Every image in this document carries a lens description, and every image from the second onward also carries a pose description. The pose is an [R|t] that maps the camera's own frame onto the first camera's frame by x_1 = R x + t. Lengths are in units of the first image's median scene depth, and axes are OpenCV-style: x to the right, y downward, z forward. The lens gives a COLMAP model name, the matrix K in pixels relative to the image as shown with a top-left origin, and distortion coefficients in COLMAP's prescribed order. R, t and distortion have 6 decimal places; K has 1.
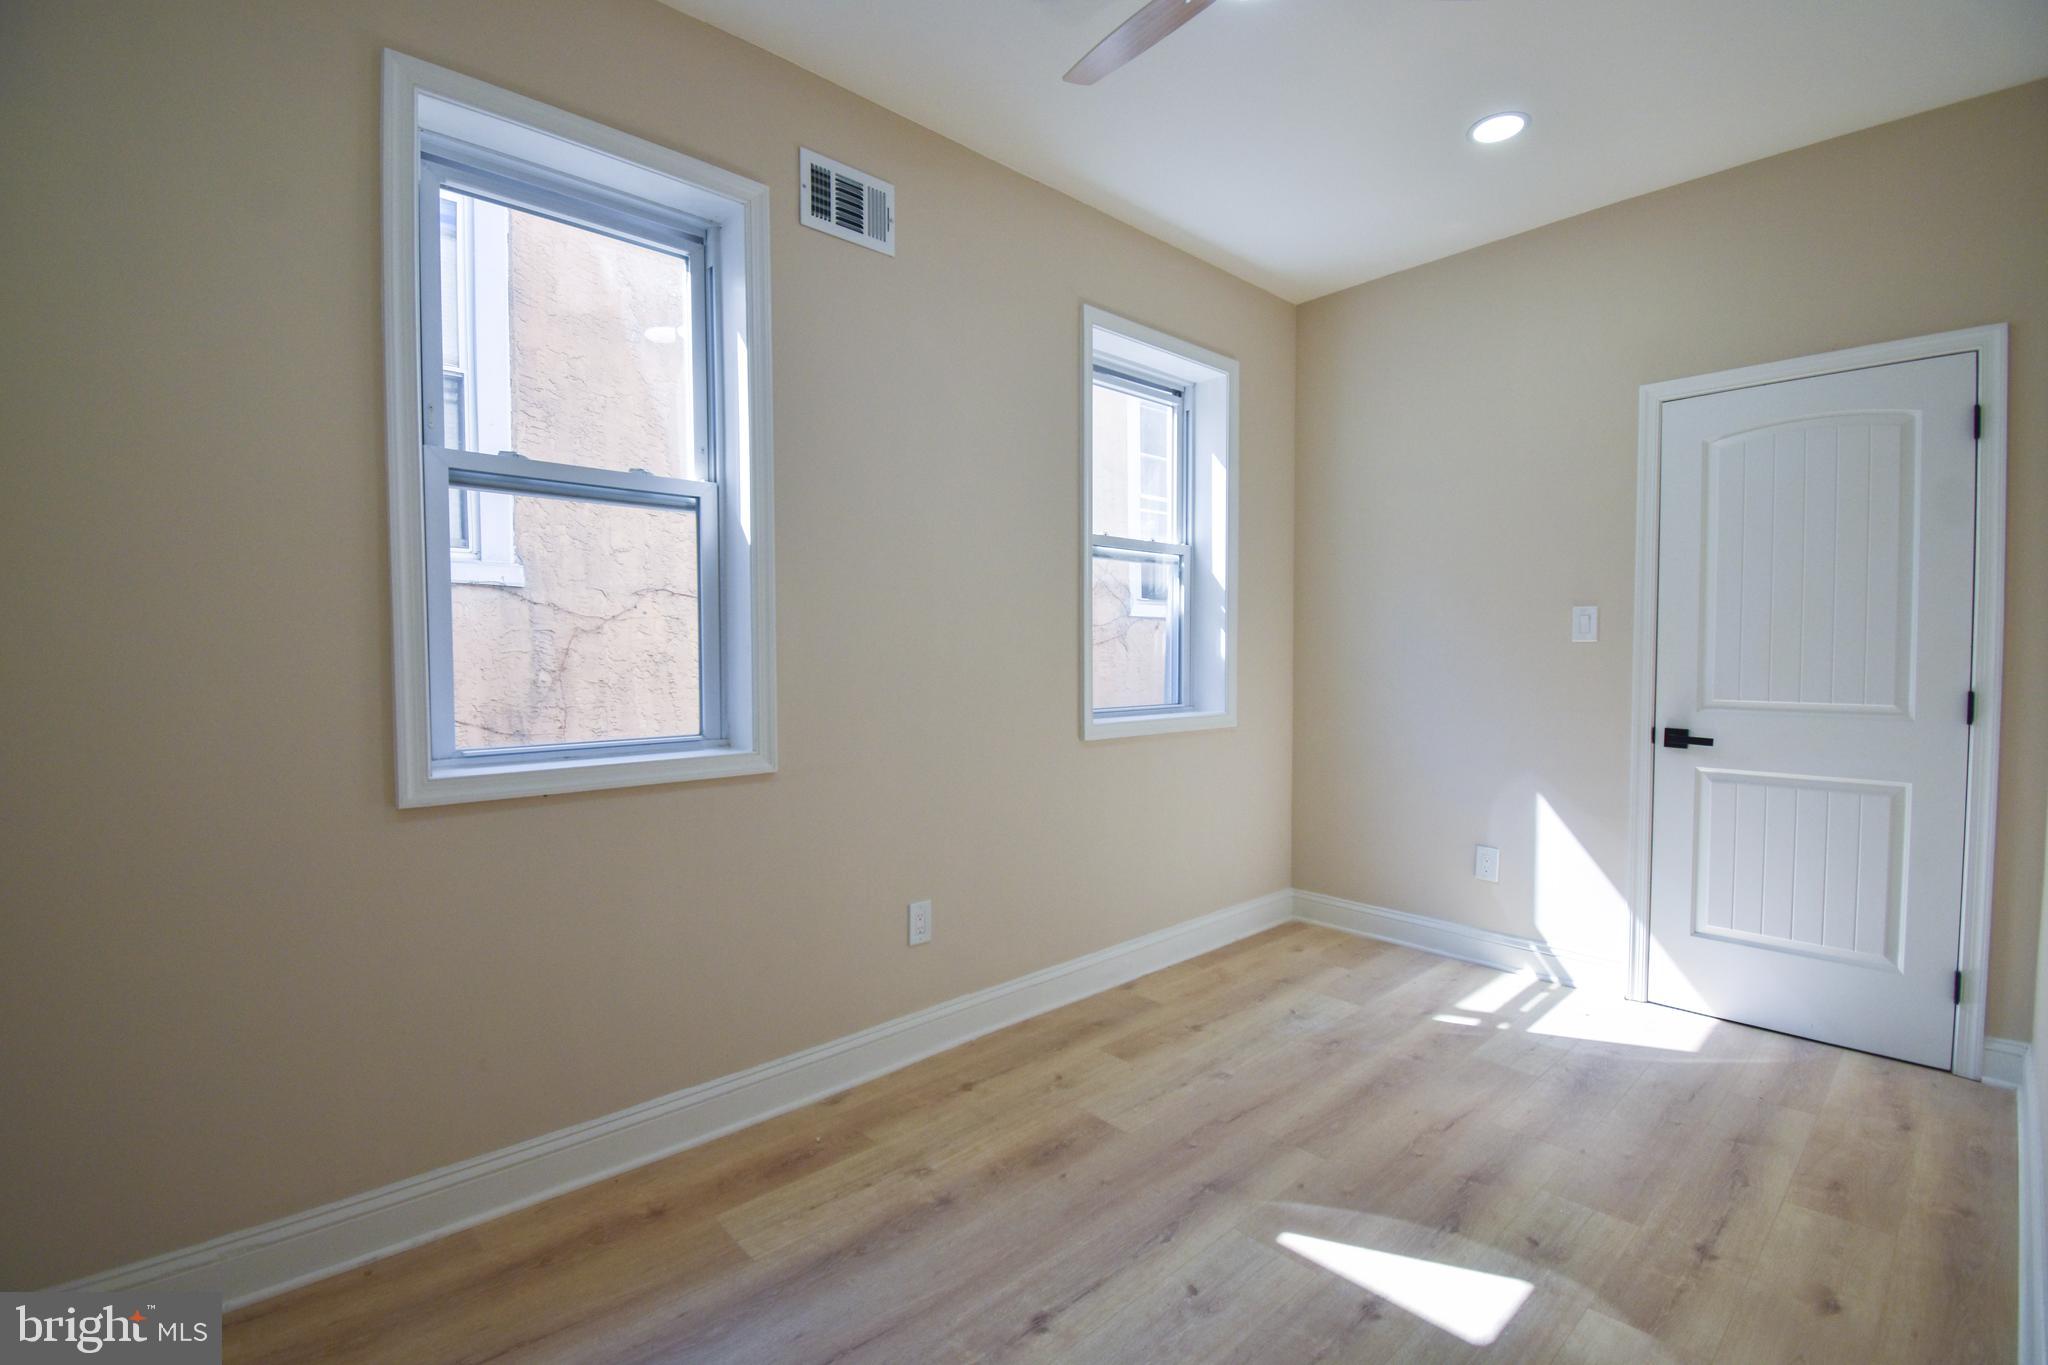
lens RADIAL K [[907.4, 0, 1036.3], [0, 907.4, 684.2], [0, 0, 1]] dist [0.025763, -0.027544]
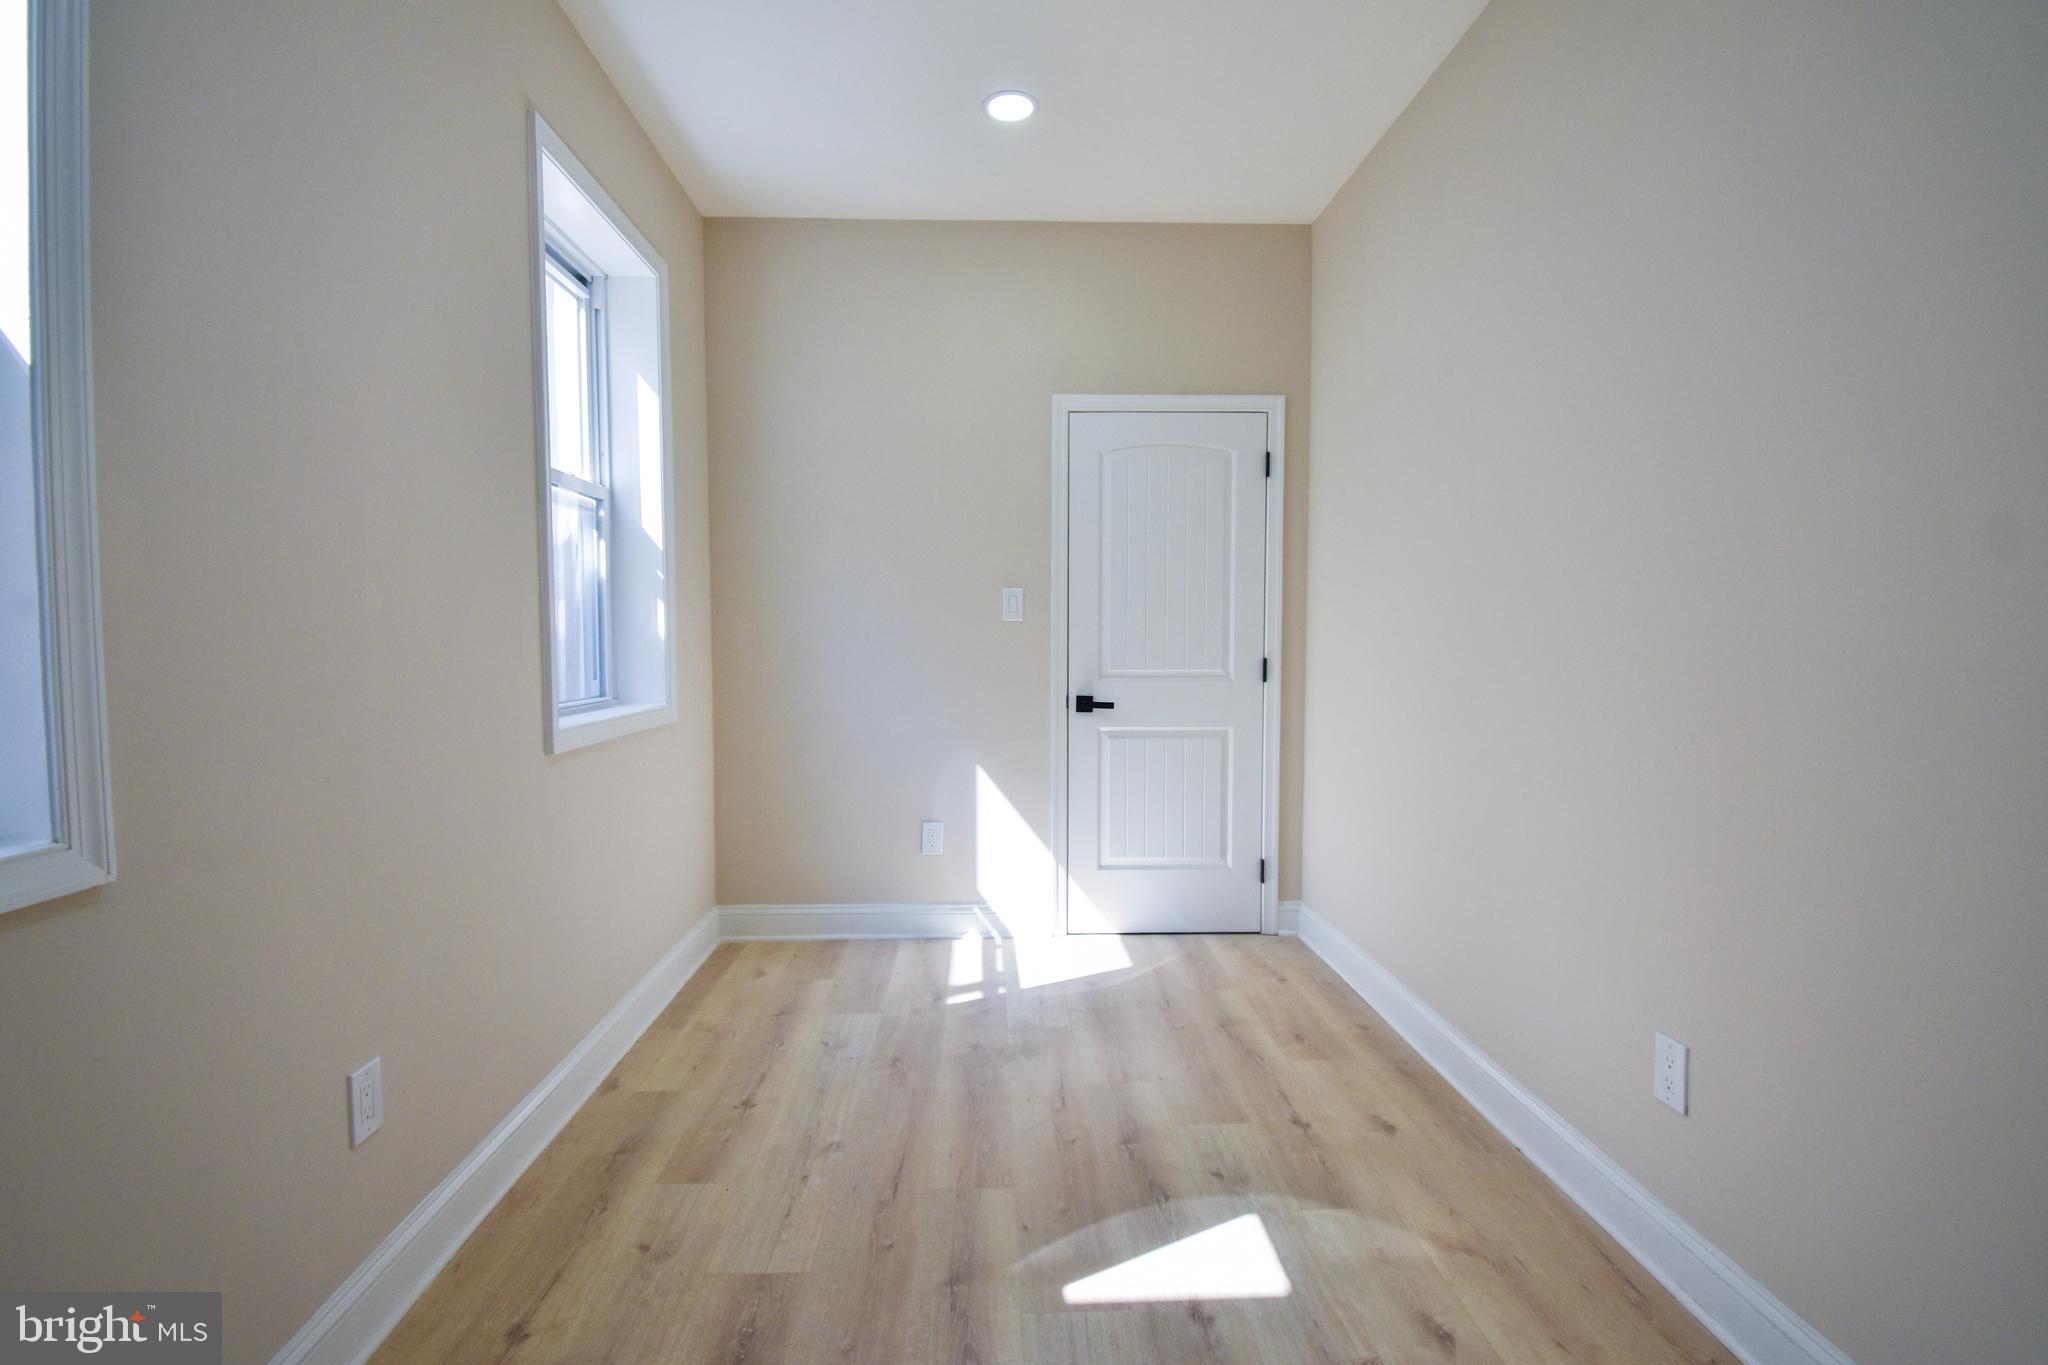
lens RADIAL K [[941.1, 0, 1024.0], [0, 941.1, 682.5], [0, 0, 1]] dist [0.026716, -0.030863]
pose [[0.654222, -0.036937, 0.755400, -0.265537], [0.024987, 0.999317, 0.027224, -0.003199], [-0.755890, 0.001065, 0.654698, 0.275651]]
